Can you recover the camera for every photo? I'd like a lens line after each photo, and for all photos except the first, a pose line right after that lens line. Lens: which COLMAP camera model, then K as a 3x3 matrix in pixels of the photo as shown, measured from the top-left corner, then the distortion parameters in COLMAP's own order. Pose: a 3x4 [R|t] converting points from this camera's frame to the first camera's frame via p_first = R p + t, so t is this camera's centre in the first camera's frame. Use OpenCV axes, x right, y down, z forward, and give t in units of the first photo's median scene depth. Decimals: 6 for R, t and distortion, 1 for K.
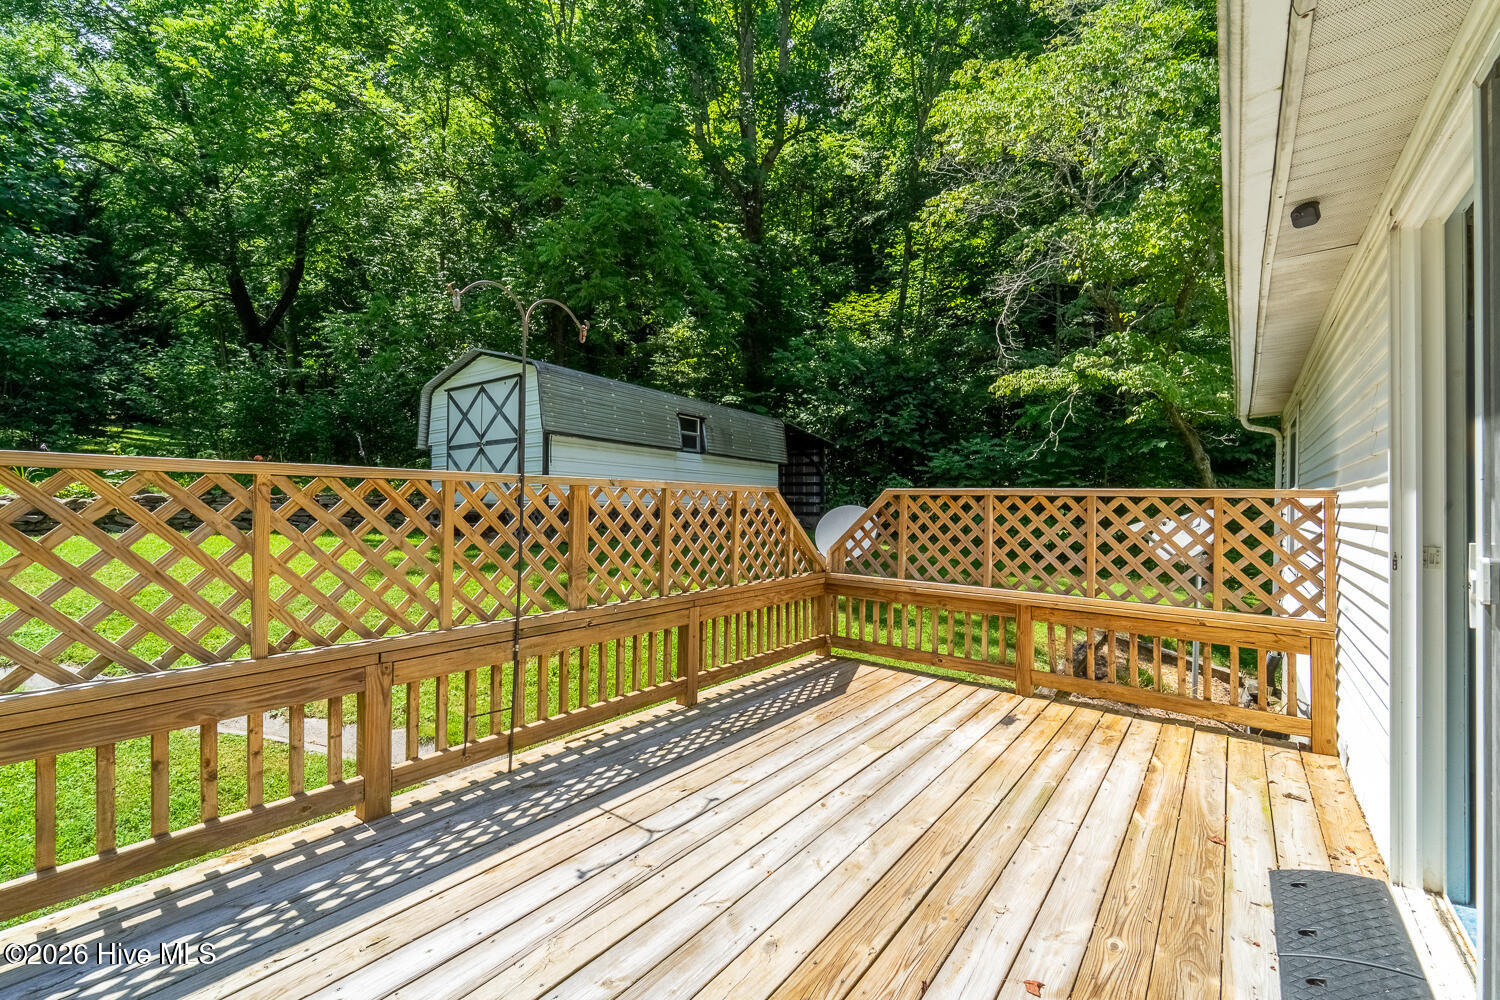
lens RADIAL K [[574.4, 0, 741.7], [0, 574.4, 503.4], [0, 0, 1]] dist [-0.003590, -0.000073]
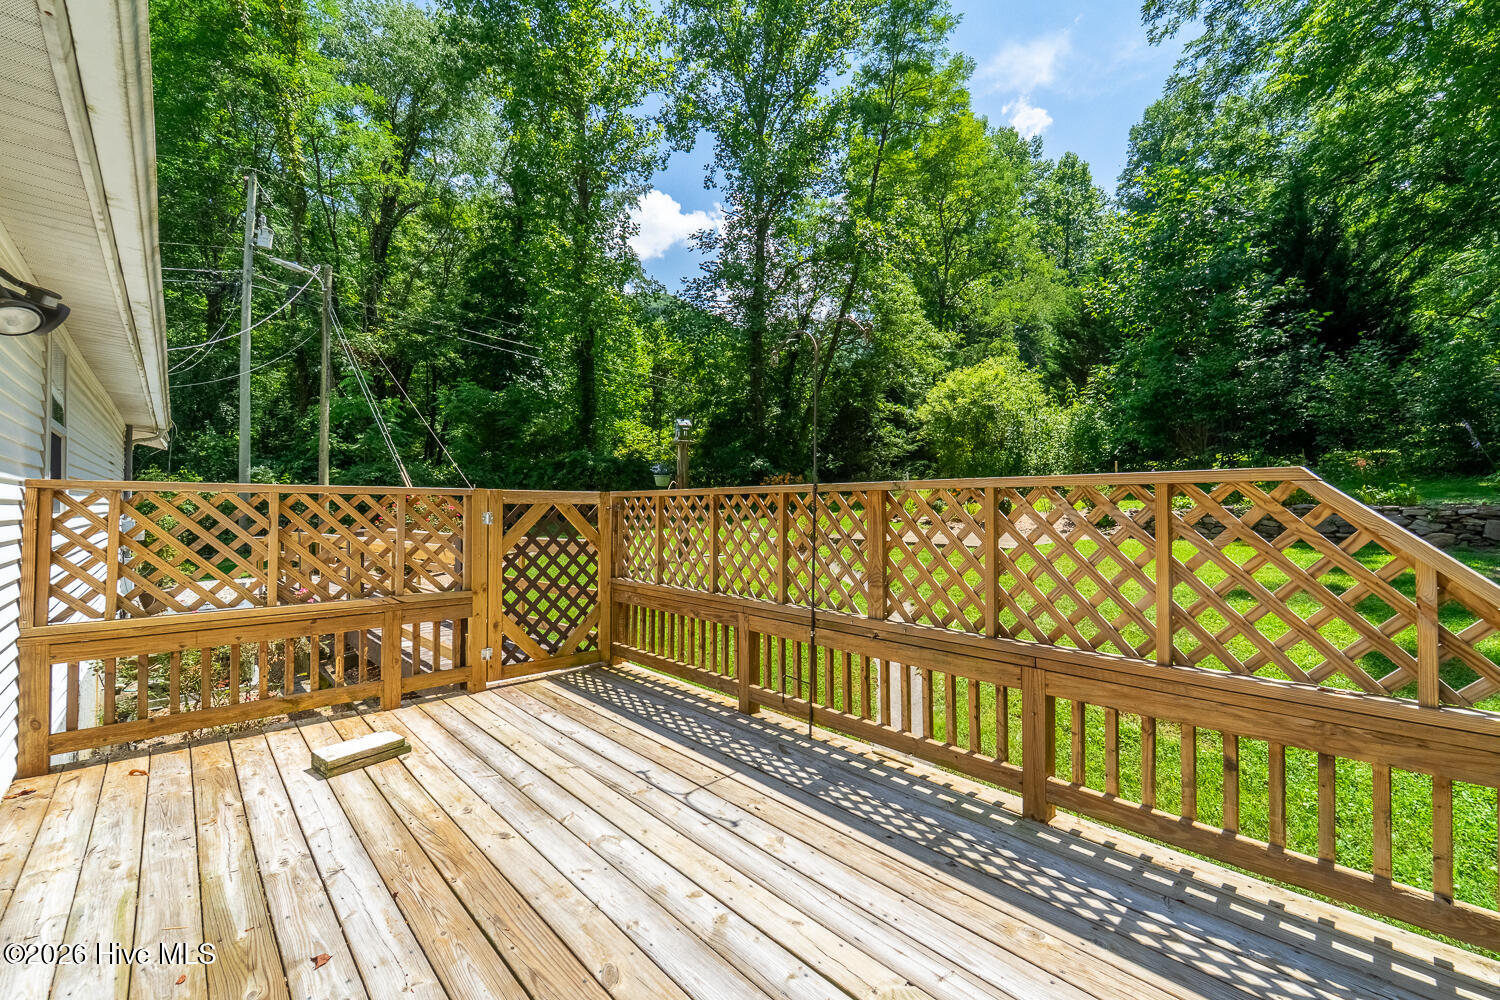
lens RADIAL K [[615.3, 0, 742.6], [0, 615.3, 498.0], [0, 0, 1]] dist [0.001810, -0.000415]
pose [[-0.111709, -0.022813, -0.993479, 0.769446], [-0.003870, 0.999739, -0.022521, 0.022065], [0.993733, 0.001329, -0.111769, 0.935877]]
